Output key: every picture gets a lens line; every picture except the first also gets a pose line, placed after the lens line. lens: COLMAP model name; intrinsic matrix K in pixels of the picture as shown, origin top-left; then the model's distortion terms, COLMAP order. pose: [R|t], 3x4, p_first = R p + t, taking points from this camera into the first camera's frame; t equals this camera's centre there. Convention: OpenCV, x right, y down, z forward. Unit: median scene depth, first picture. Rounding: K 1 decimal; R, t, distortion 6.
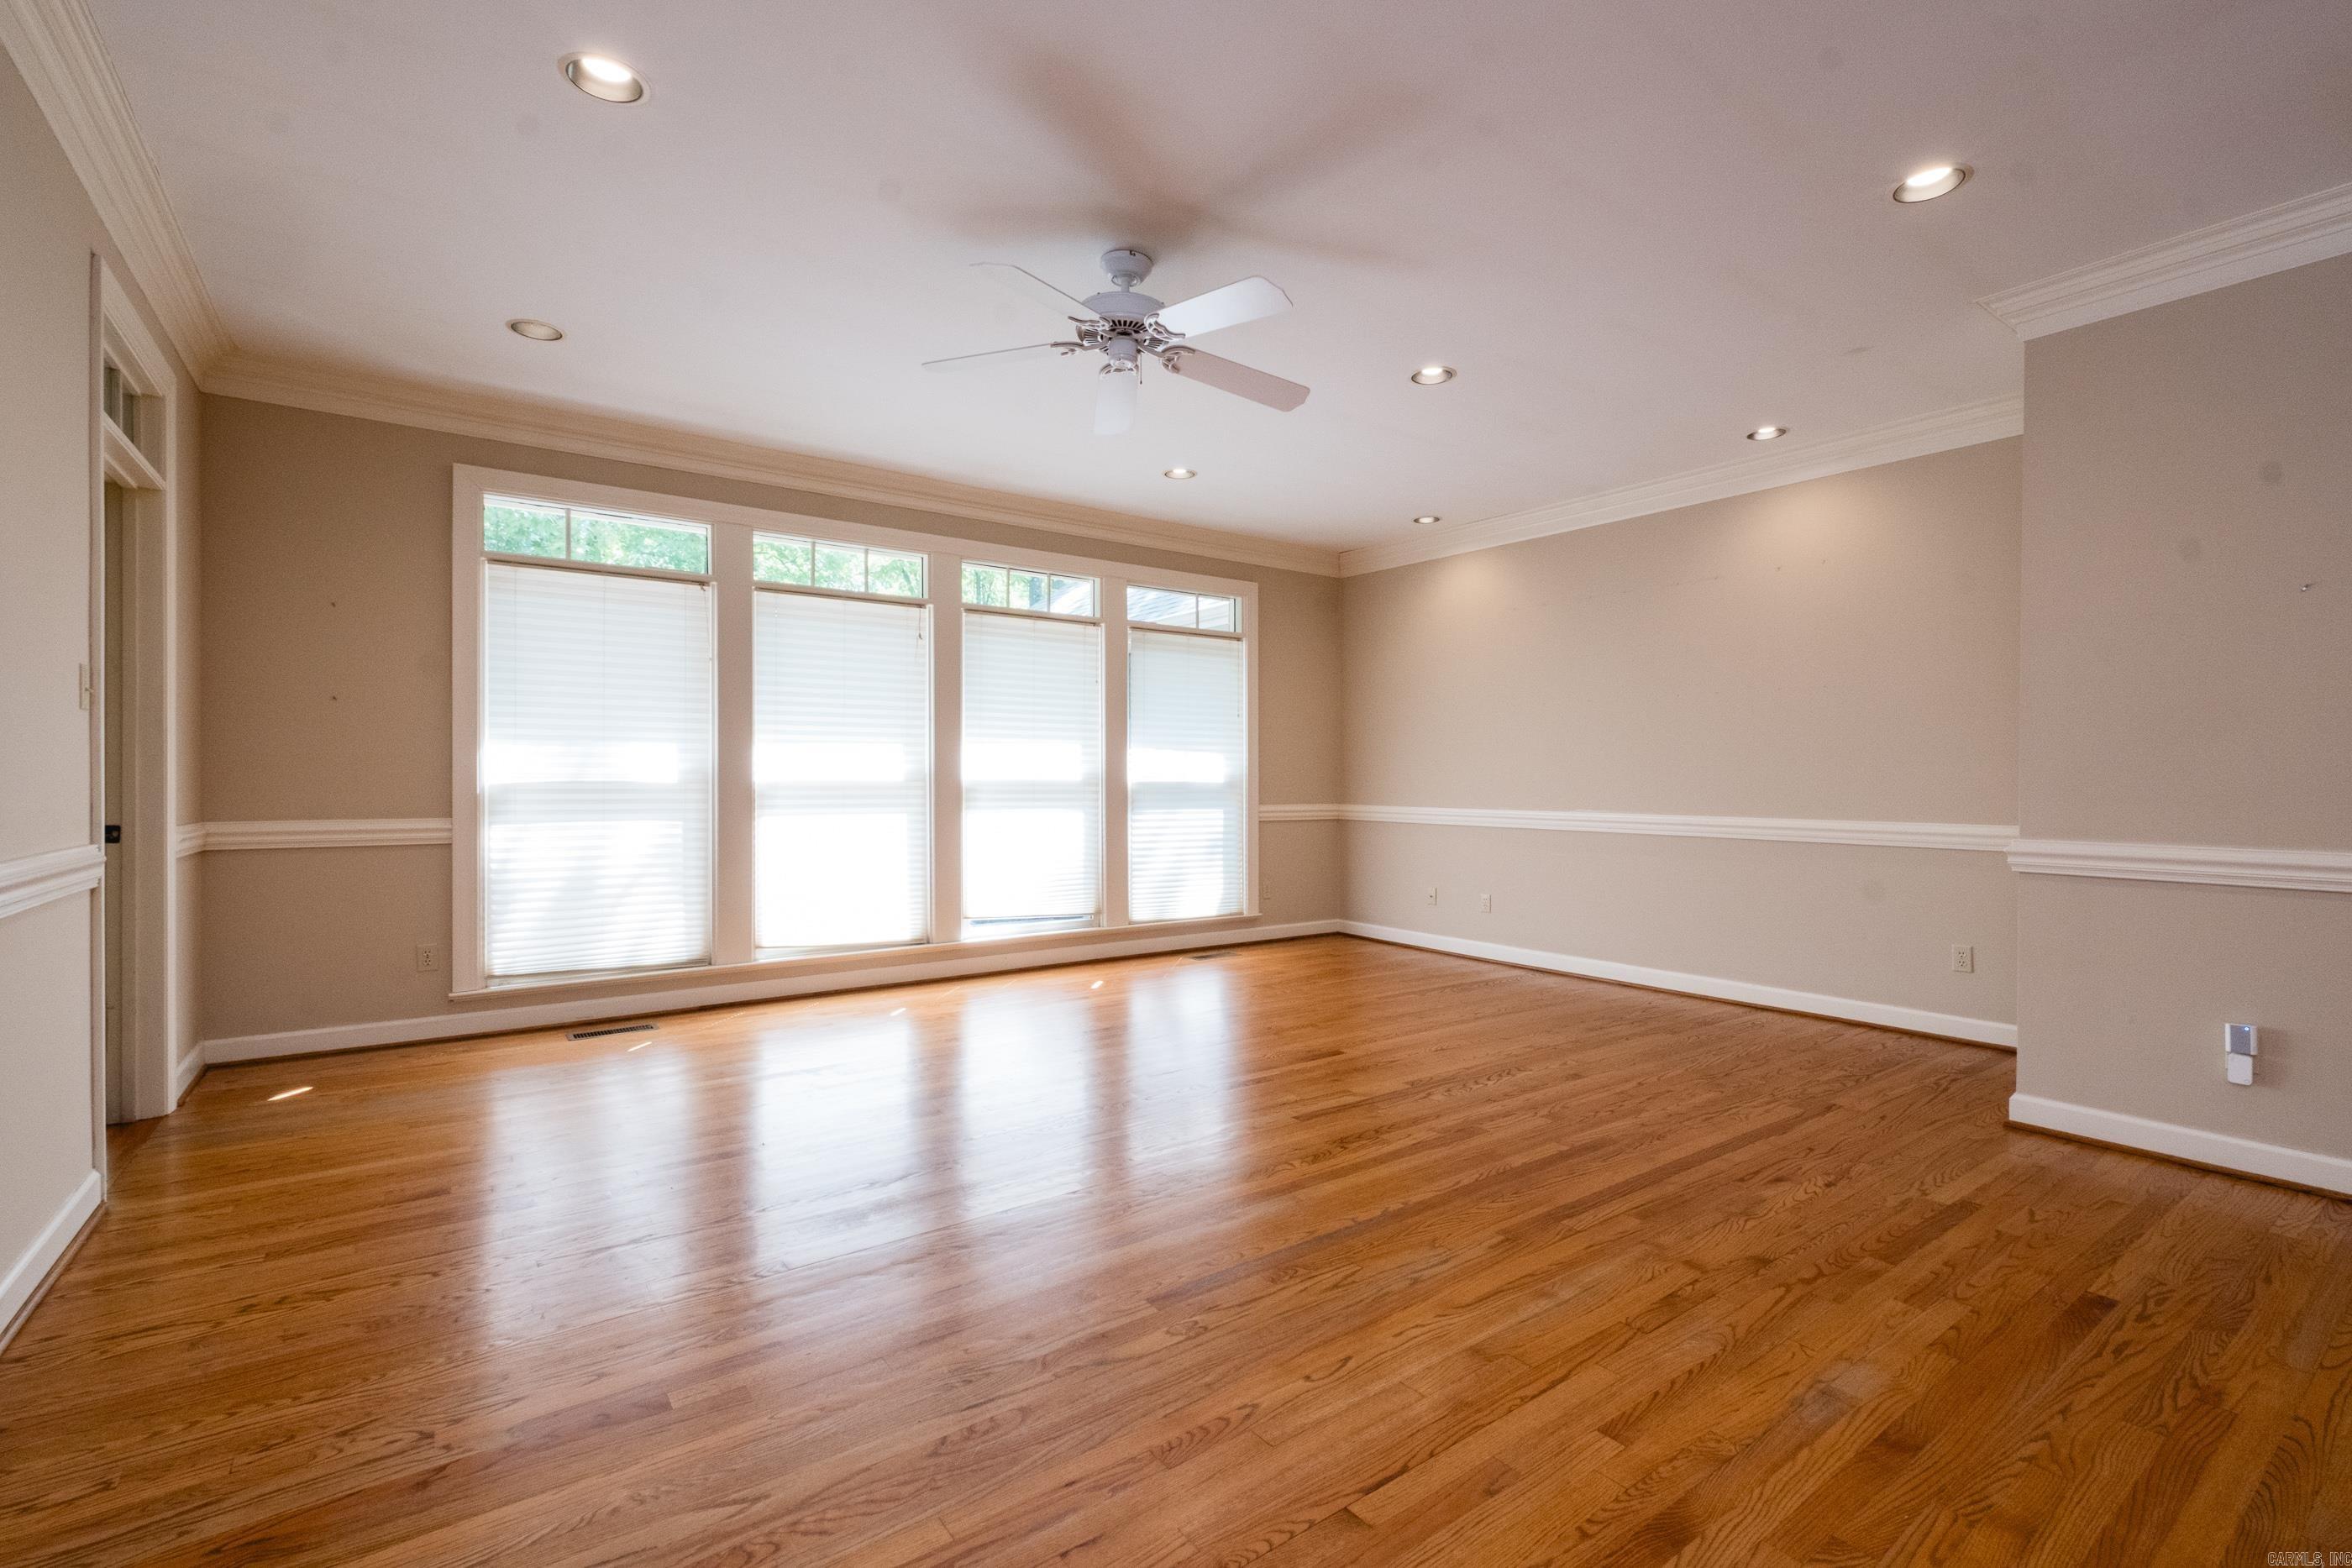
lens RADIAL K [[1034.3, 0, 1167.4], [0, 1034.3, 785.3], [0, 0, 1]] dist [0.007351, -0.003340]
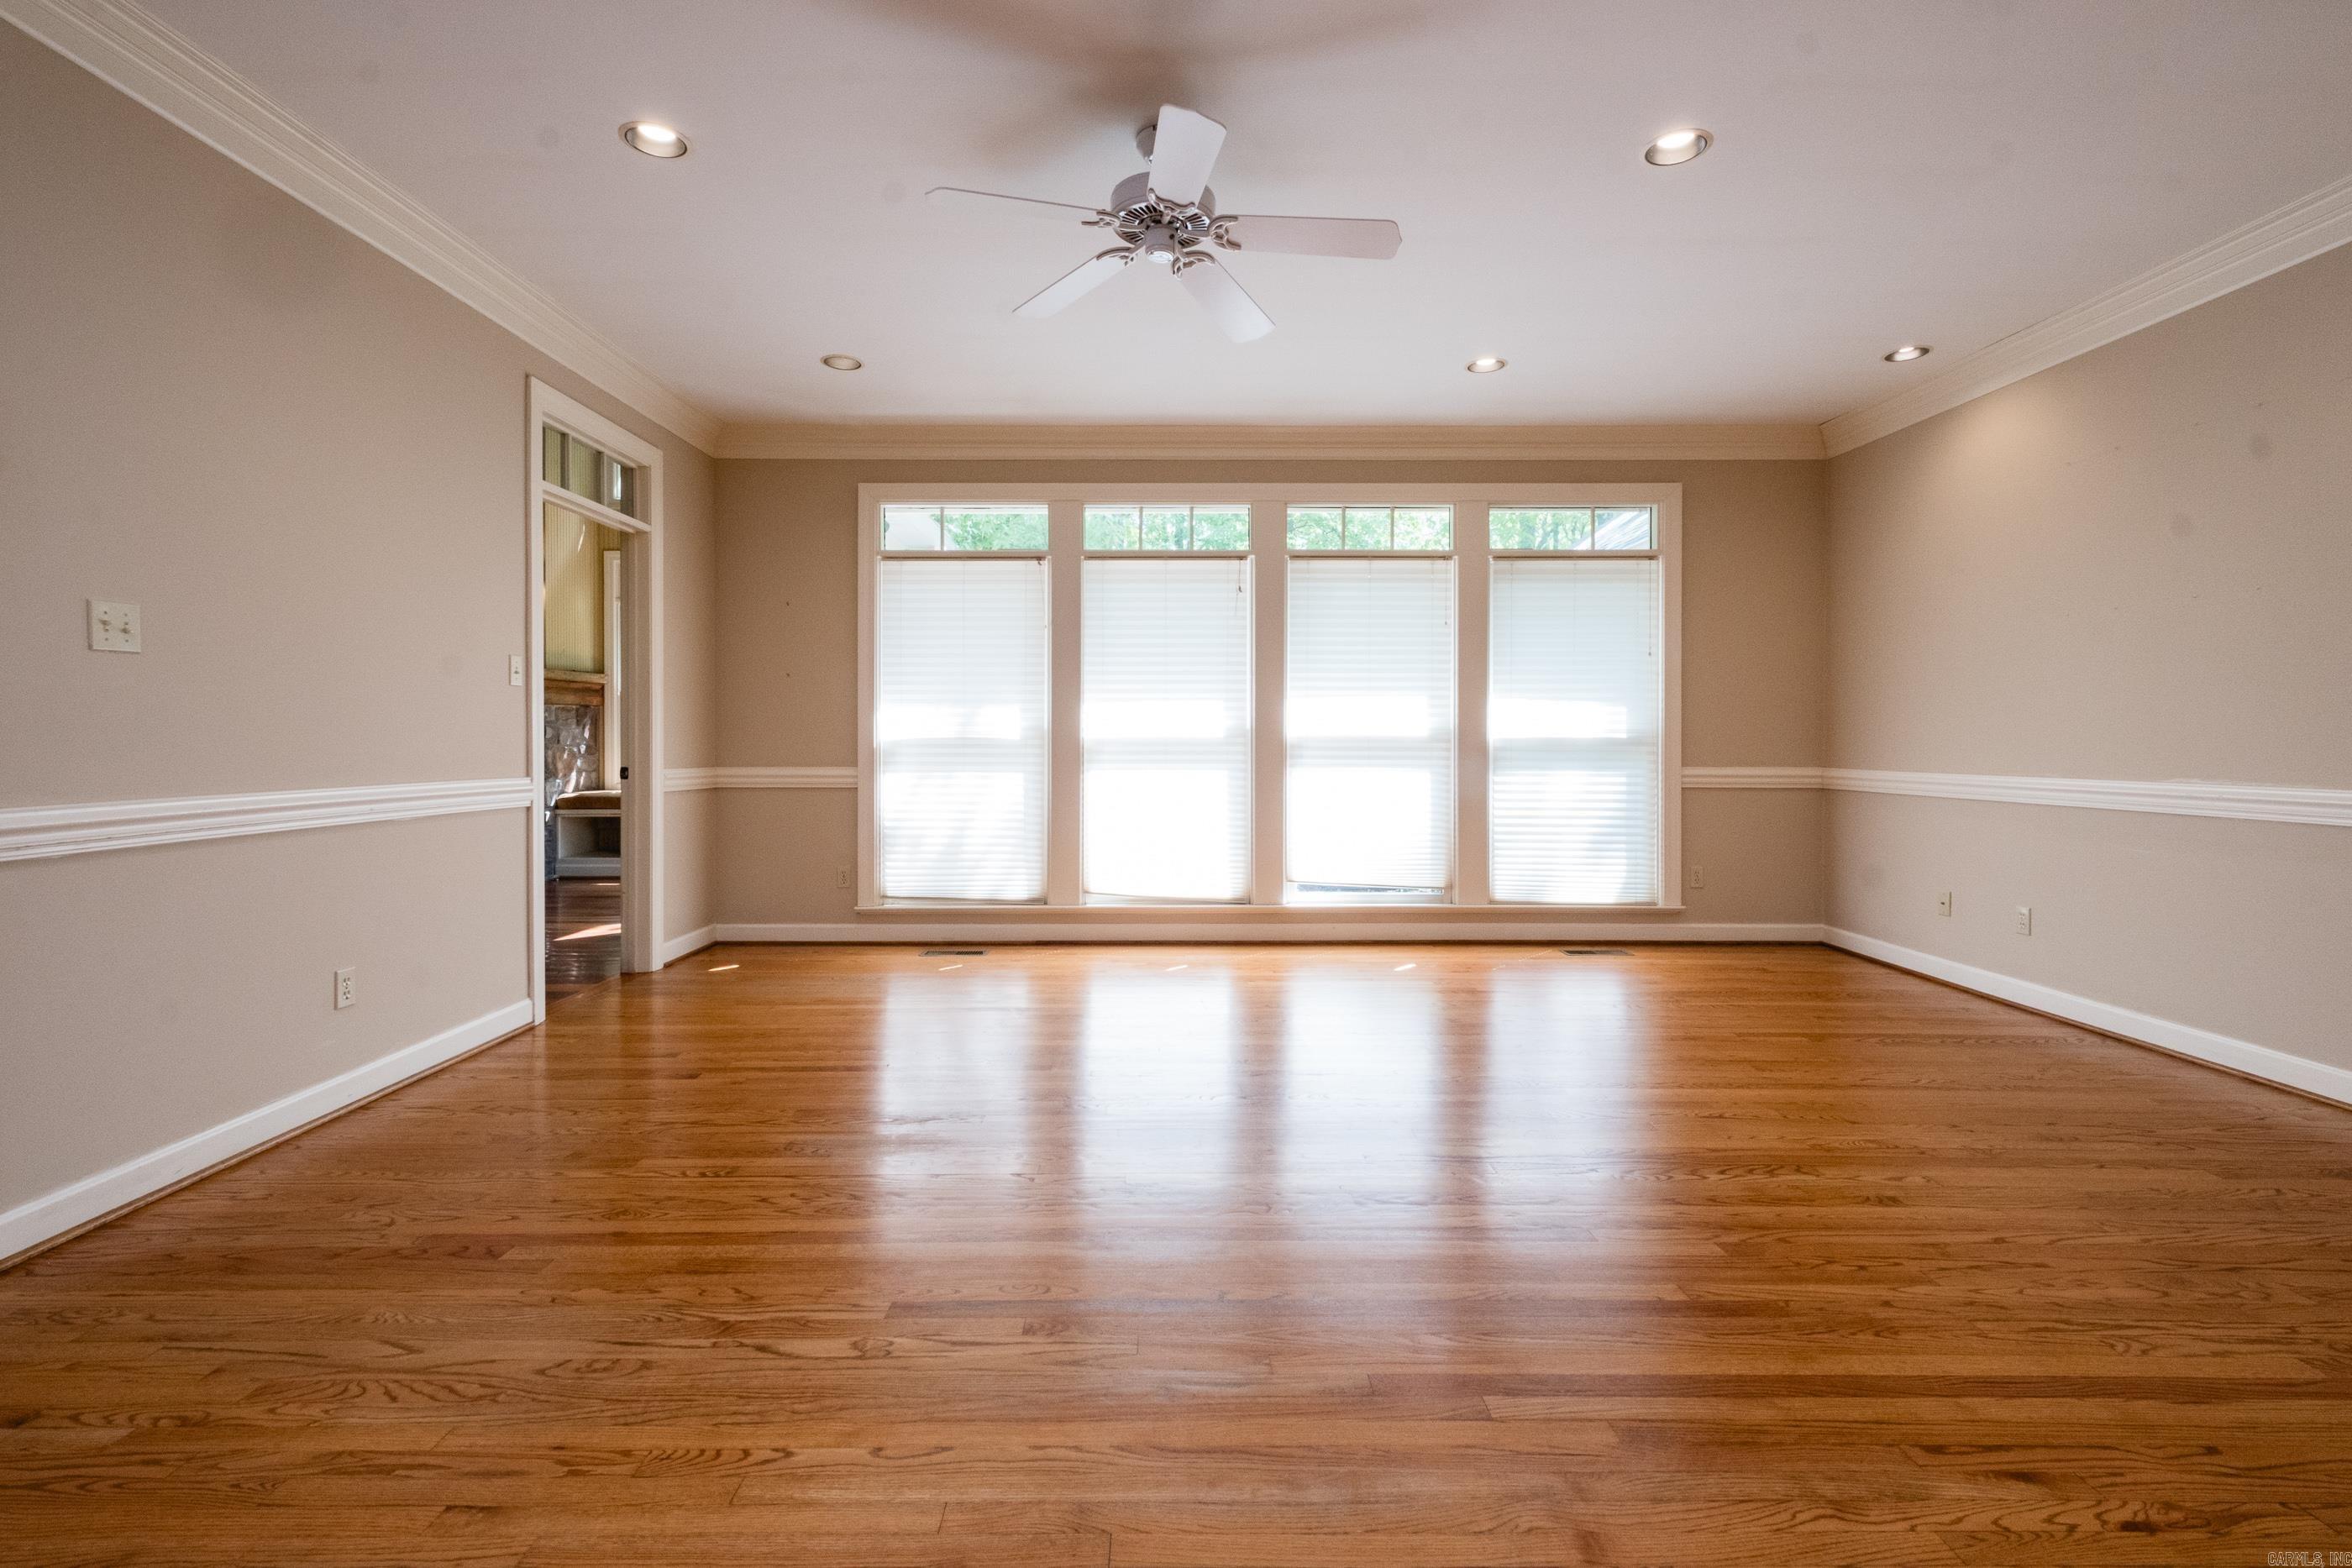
lens RADIAL K [[1034.3, 0, 1192.2], [0, 1034.3, 762.4], [0, 0, 1]] dist [0.007351, -0.003340]
pose [[0.812308, 0.009510, -0.583152, 0.341738], [-0.002066, 0.999908, 0.013428, 0.007493], [0.583225, -0.009703, 0.812252, 0.205055]]
